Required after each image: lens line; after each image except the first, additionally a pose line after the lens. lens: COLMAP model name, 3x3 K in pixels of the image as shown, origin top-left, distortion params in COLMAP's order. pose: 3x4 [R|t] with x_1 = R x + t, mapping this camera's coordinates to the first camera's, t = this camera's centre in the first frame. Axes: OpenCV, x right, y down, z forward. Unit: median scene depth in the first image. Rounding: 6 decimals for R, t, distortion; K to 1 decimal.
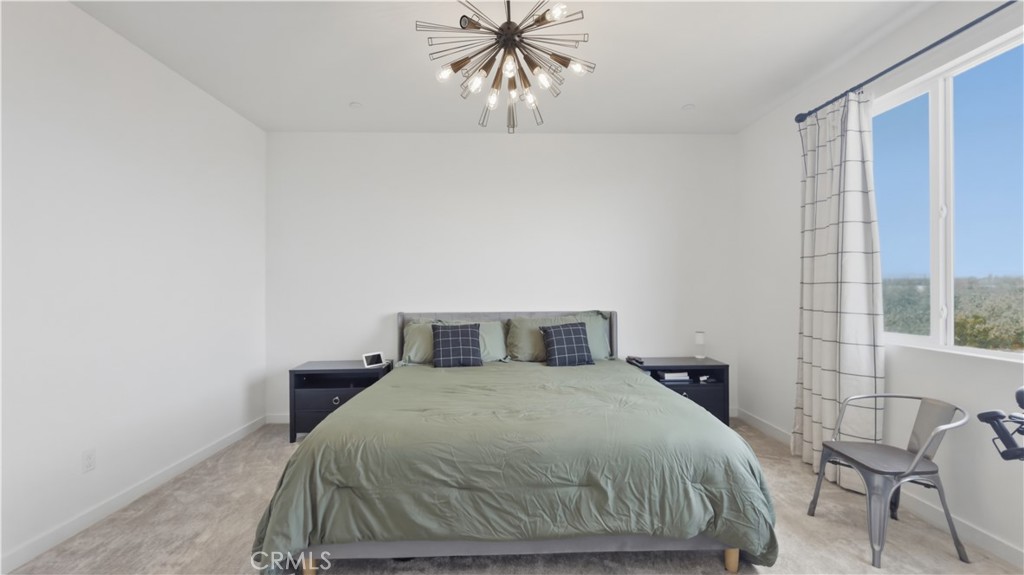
lens RADIAL K [[414.8, 0, 514.8], [0, 414.8, 289.7], [0, 0, 1]] dist [0.000541, -0.000006]
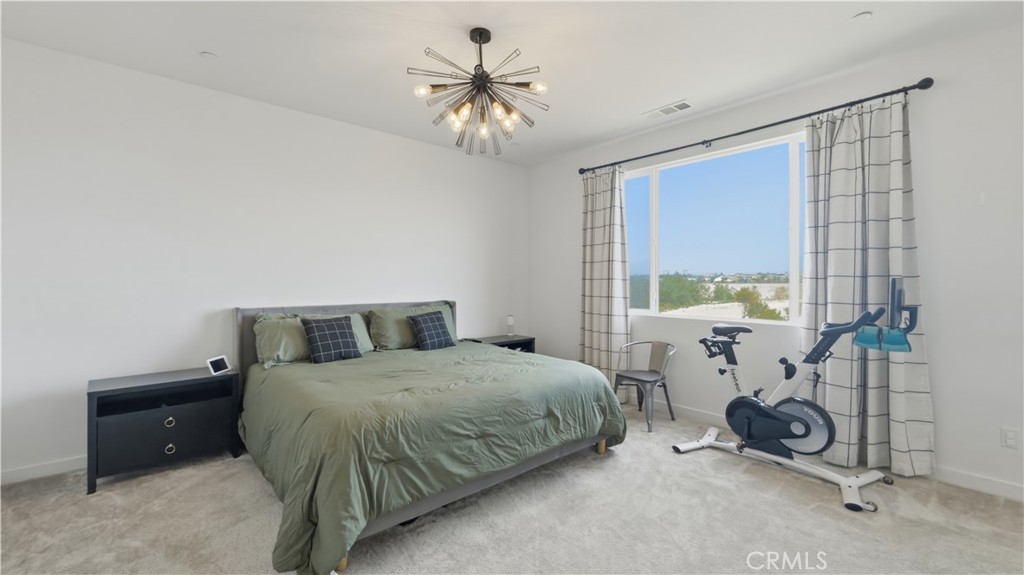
lens RADIAL K [[422.5, 0, 516.0], [0, 422.5, 284.9], [0, 0, 1]] dist [0.000630, -0.000054]
pose [[0.762935, 0.003034, 0.646469, -0.741323], [-0.004417, 0.999990, 0.000521, 0.008629], [-0.646461, -0.003253, 0.762940, -0.048533]]
